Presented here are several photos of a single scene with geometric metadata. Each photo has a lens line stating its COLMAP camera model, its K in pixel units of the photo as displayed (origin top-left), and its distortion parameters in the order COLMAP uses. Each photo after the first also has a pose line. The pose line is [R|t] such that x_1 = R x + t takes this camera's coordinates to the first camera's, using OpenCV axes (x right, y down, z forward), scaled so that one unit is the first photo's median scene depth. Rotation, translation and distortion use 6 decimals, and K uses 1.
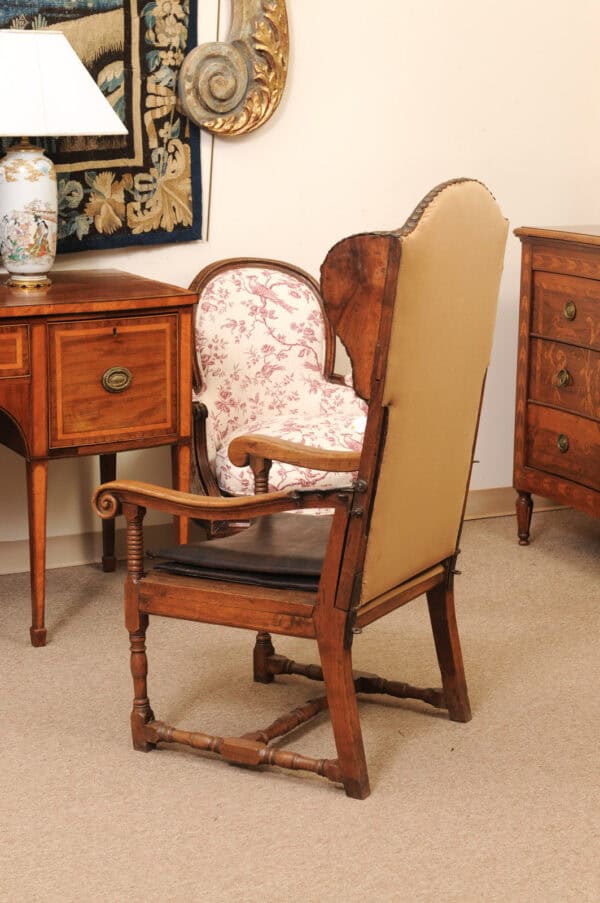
lens RADIAL K [[1879.7, 0, 298.8], [0, 1879.7, 451.4], [0, 0, 1]] dist [0.100937, 0.277850]
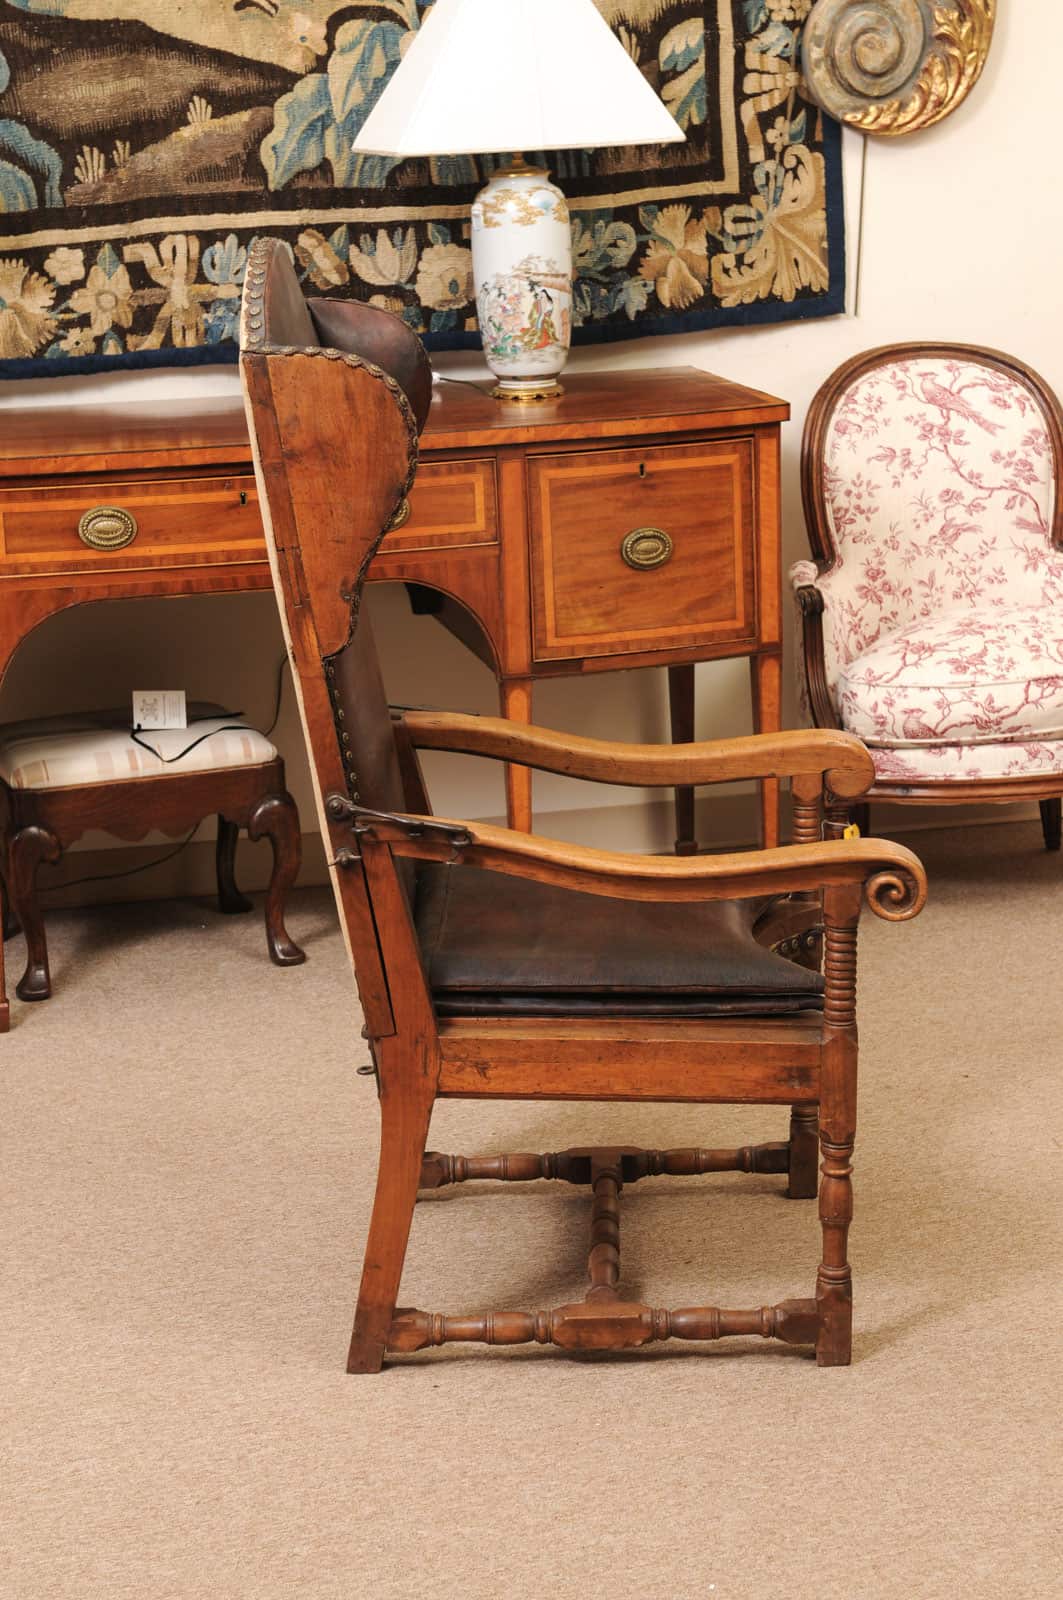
lens RADIAL K [[3181.0, 0, 533.1], [0, 3181.0, 797.9], [0, 0, 1]] dist [0.103467, 0.151436]
pose [[0.966121, 0.014314, -0.257691, 0.118888], [-0.005074, 0.999321, 0.036488, 0.004493], [0.258038, -0.033944, 0.965538, -0.006060]]
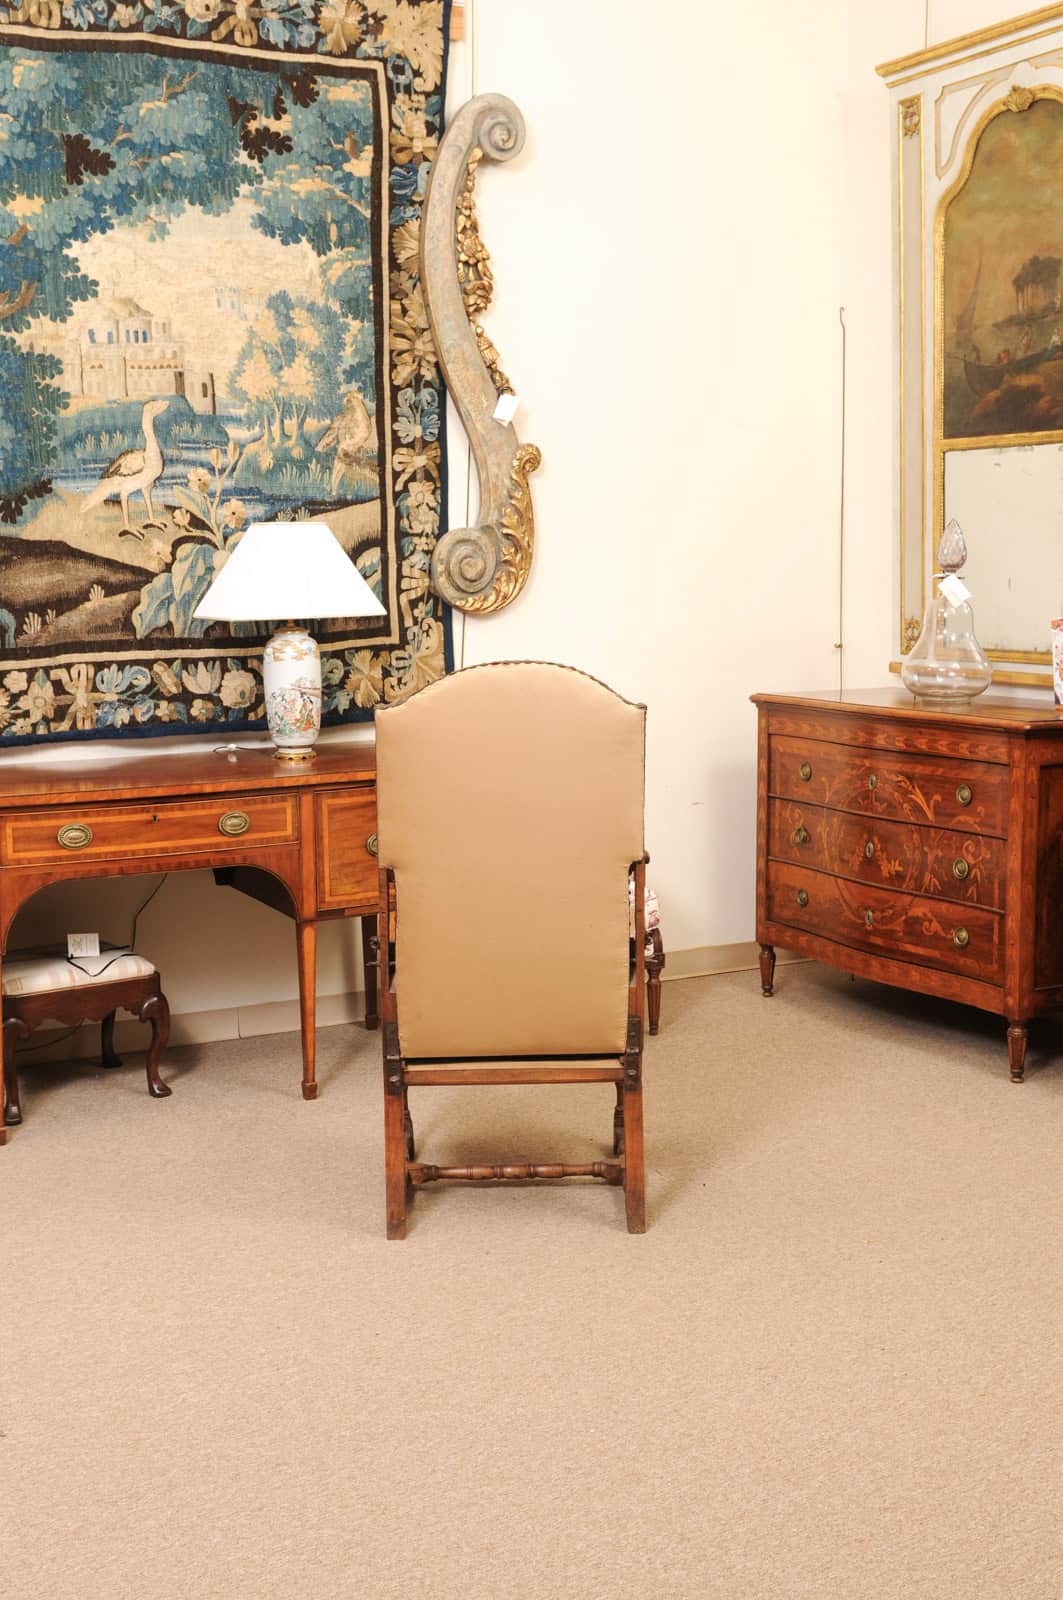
lens RADIAL K [[1881.0, 0, 536.1], [0, 1881.0, 798.1], [0, 0, 1]] dist [-0.029428, 0.002008]
pose [[0.999798, -0.019994, 0.002203, -0.009646], [0.020095, 0.997654, -0.065447, 0.006163], [-0.000890, 0.065478, 0.997854, -0.049703]]
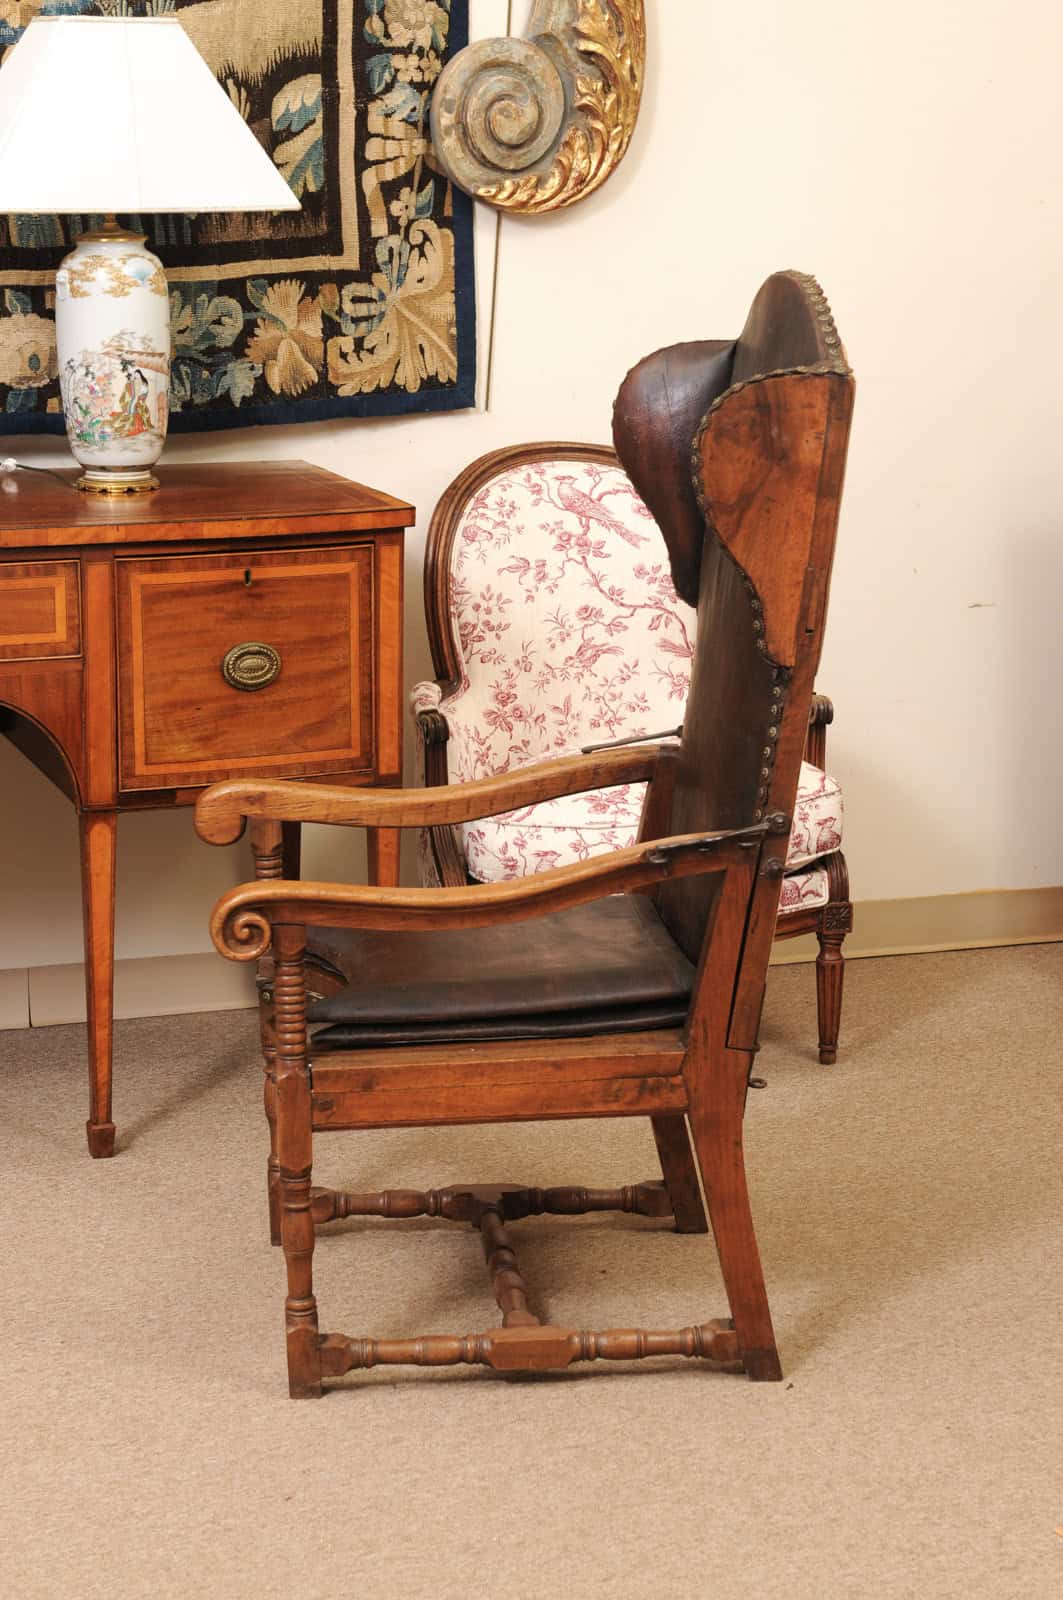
lens RADIAL K [[3449.9, 0, 534.6], [0, 3449.9, 798.4], [0, 0, 1]] dist [0.104563, 0.299954]
pose [[0.990062, 0.023395, -0.138672, 0.106968], [-0.023482, 0.999724, 0.001011, -0.002885], [0.138658, 0.002255, 0.990338, 0.031213]]
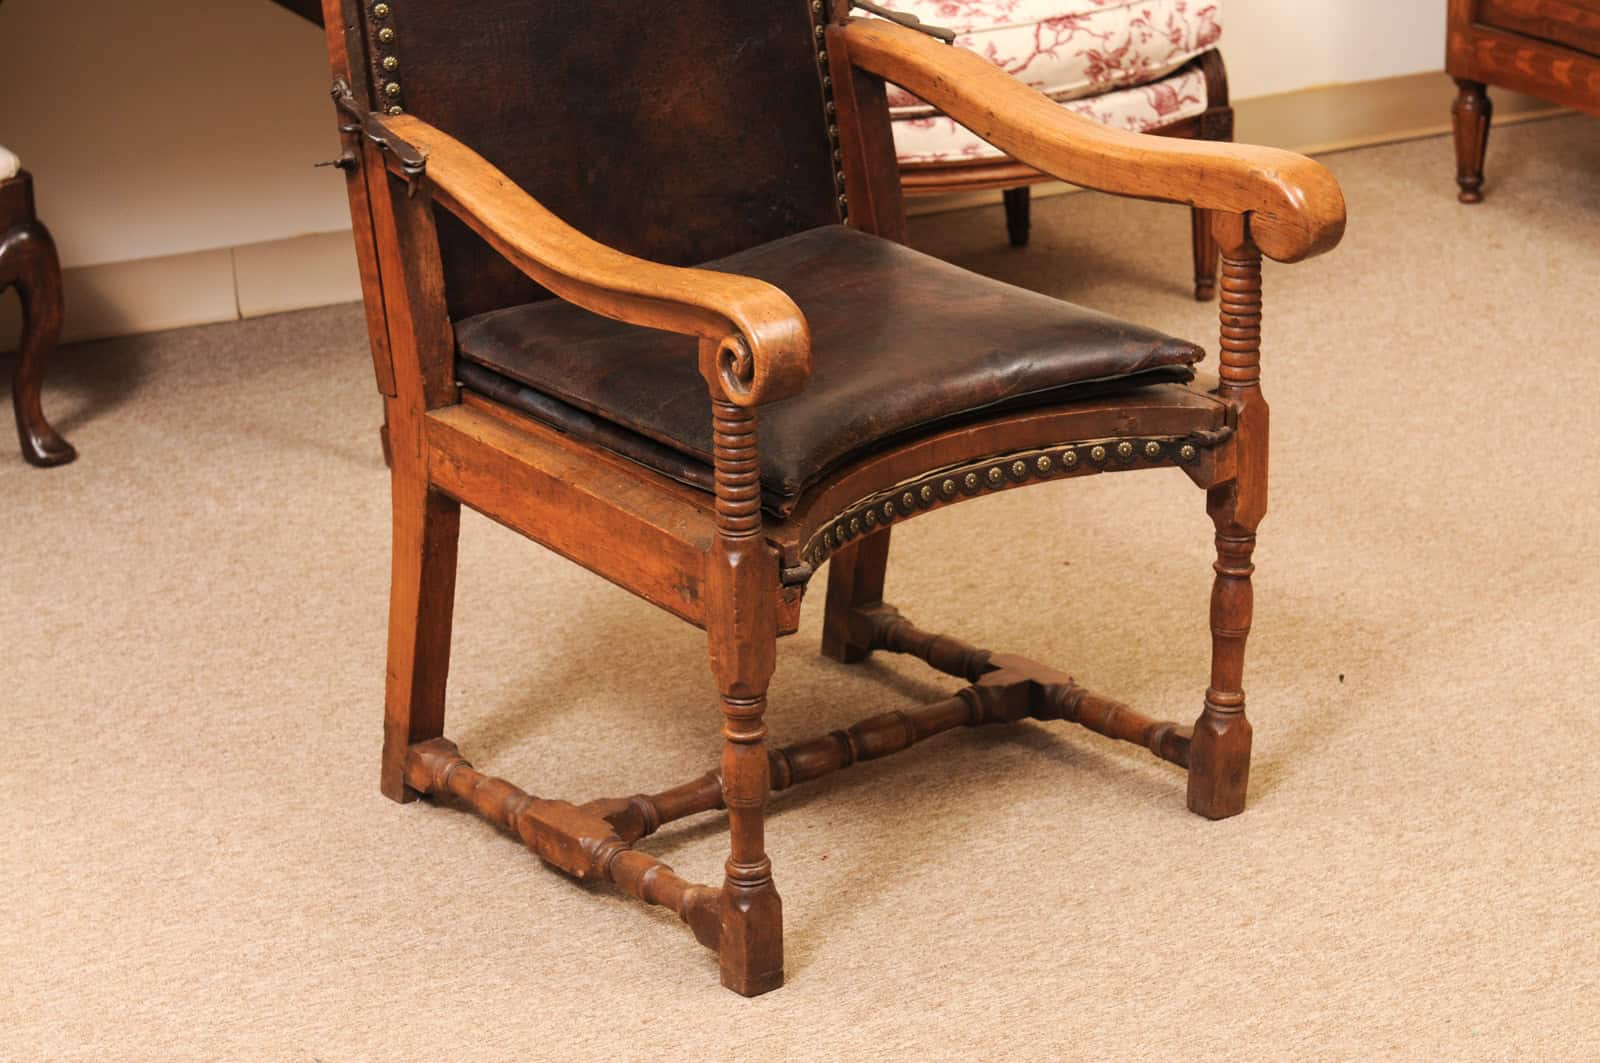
lens RADIAL K [[3884.9, 0, 800.2], [0, 3884.9, 550.2], [0, 0, 1]] dist [0.136392, 0.140645]
pose [[0.999069, -0.029022, -0.031911, -0.012822], [0.033141, 0.989987, 0.137213, -0.000878], [0.027609, -0.138143, 0.990027, 0.076028]]
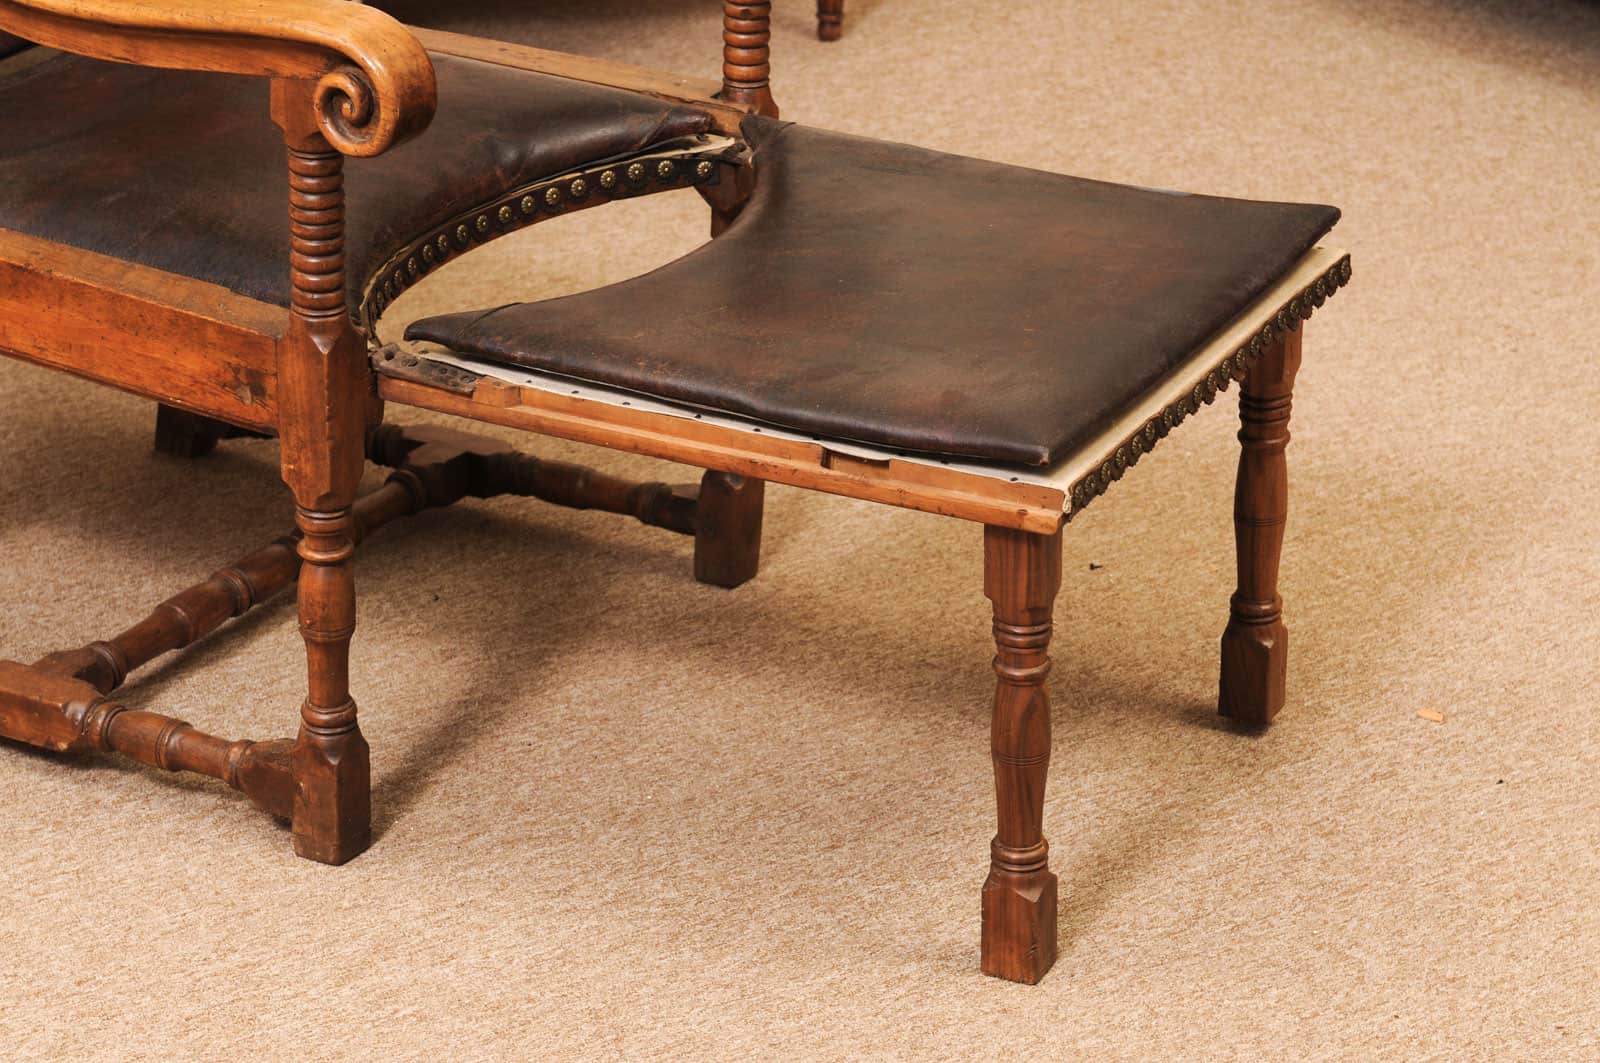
lens RADIAL K [[4239.0, 0, 800.6], [0, 4239.0, 533.0], [0, 0, 1]] dist [0.116069, 0.434354]
pose [[0.998499, -0.025184, 0.048633, 0.005752], [0.014669, 0.978537, 0.205549, -0.007973], [-0.052765, -0.204527, 0.977438, 0.149504]]
